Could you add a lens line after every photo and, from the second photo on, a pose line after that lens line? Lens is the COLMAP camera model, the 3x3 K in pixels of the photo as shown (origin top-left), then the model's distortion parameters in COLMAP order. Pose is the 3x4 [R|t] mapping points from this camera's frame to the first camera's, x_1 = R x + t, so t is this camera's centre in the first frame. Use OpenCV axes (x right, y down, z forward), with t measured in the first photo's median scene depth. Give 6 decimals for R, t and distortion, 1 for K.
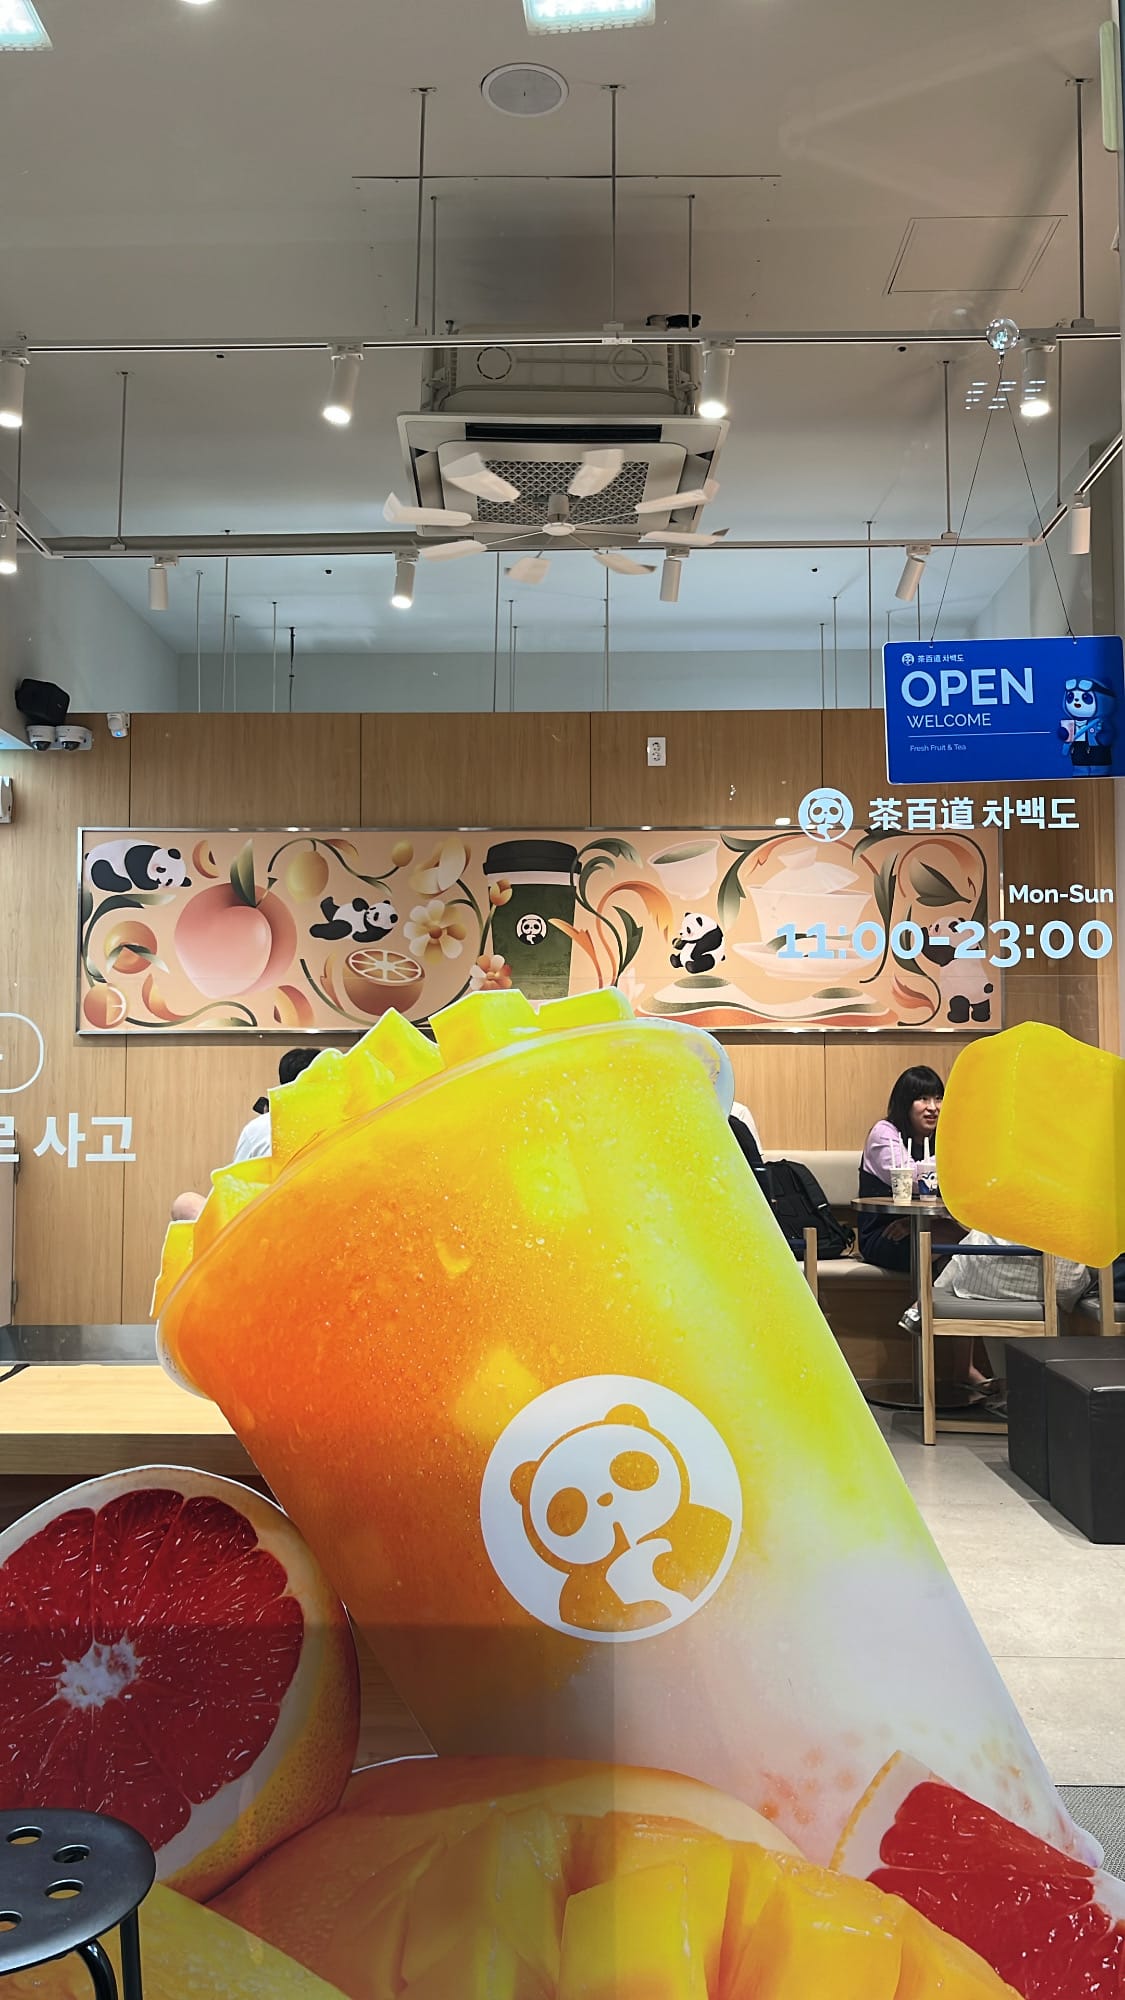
lens RADIAL K [[1559.6, 0, 541.2], [0, 1559.6, 1054.3], [0, 0, 1]] dist [0.036022, -0.058470]
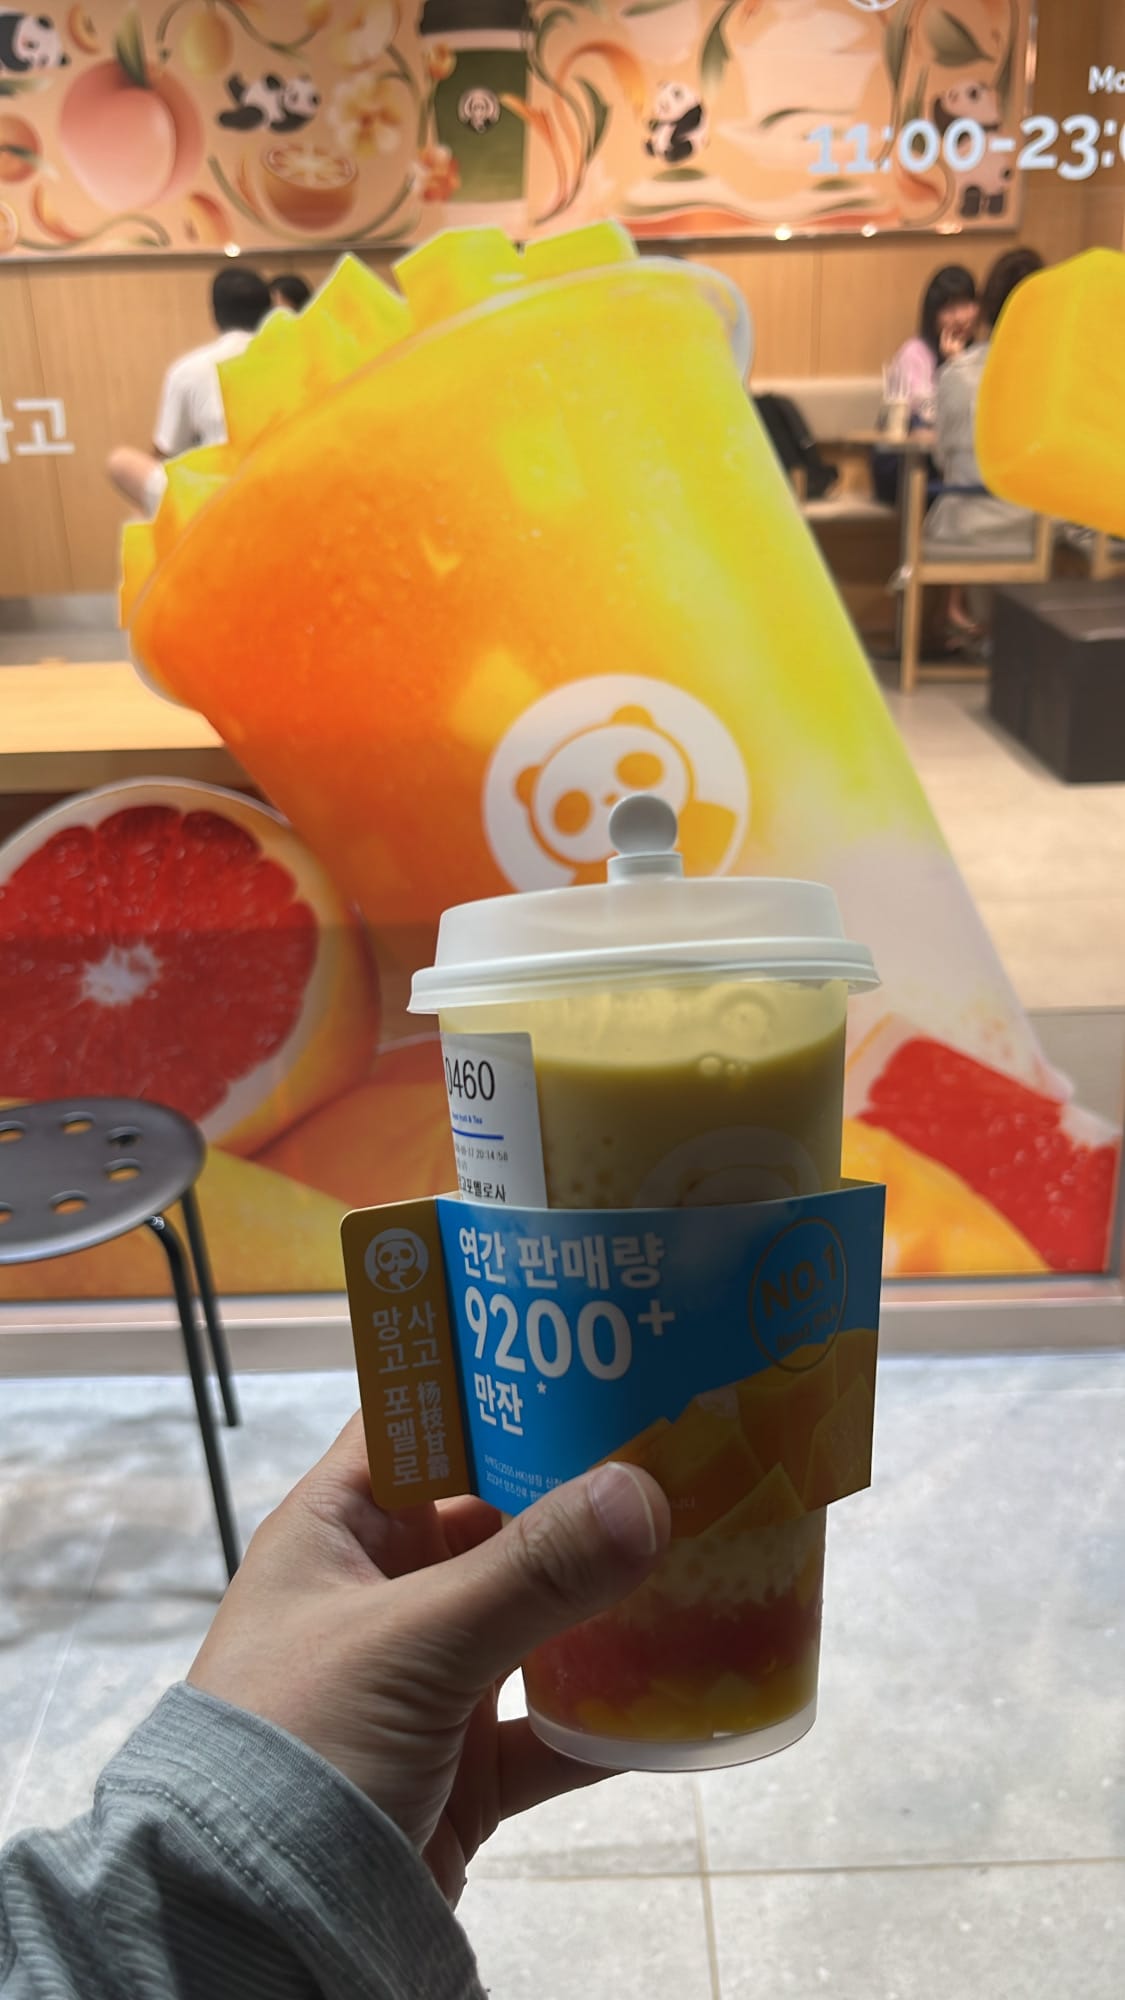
lens RADIAL K [[1559.6, 0, 560.7], [0, 1559.6, 994.0], [0, 0, 1]] dist [0.036022, -0.058470]
pose [[0.998532, -0.047787, 0.025509, -0.019935], [0.032372, 0.904000, 0.426305, -0.023328], [-0.043432, -0.424853, 0.904220, 0.051353]]
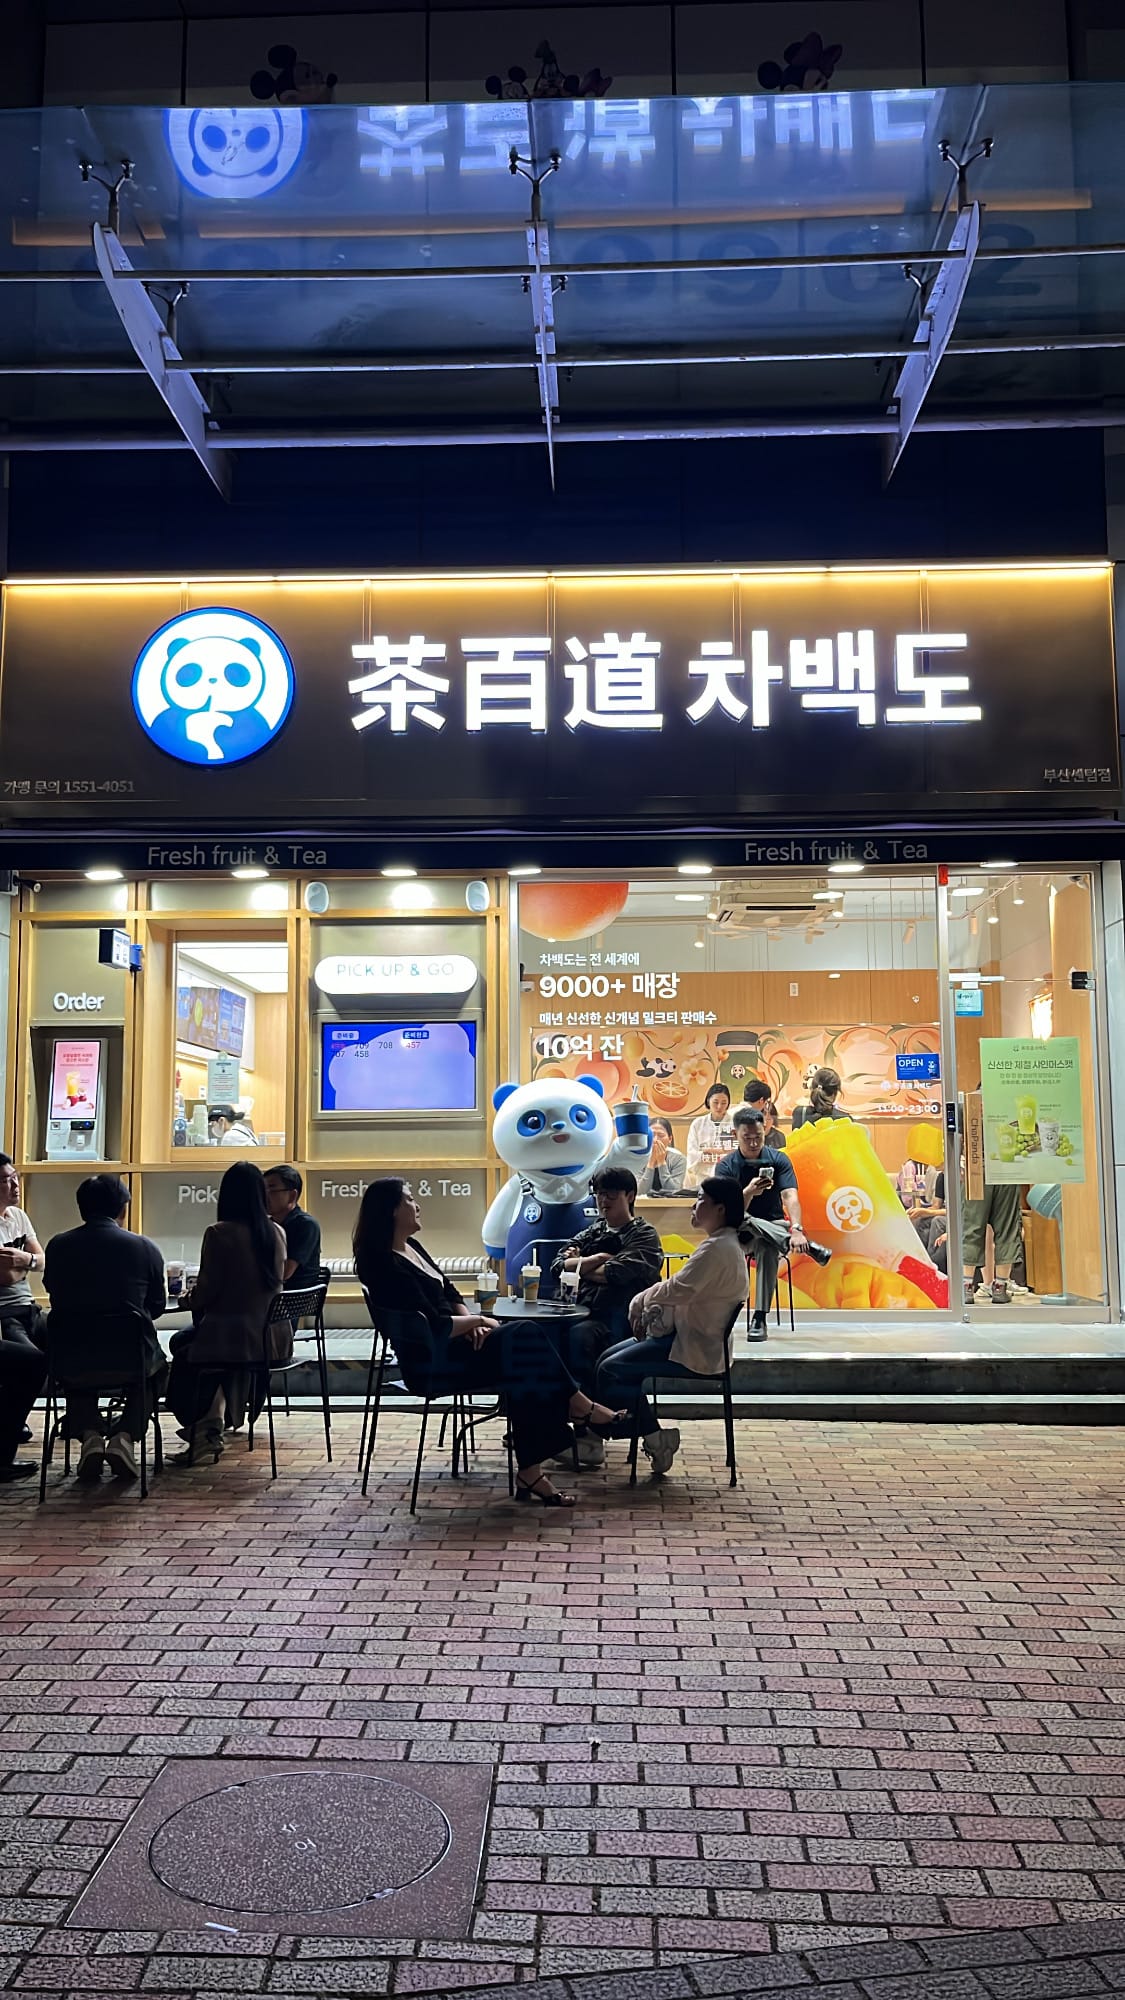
lens RADIAL K [[1559.6, 0, 554.6], [0, 1559.6, 1012.1], [0, 0, 1]] dist [0.036022, -0.058470]
pose [[0.999960, -0.002582, -0.008563, -0.880954], [0.001924, 0.997109, -0.075965, 0.004991], [0.008734, 0.075945, 0.997074, -4.252042]]
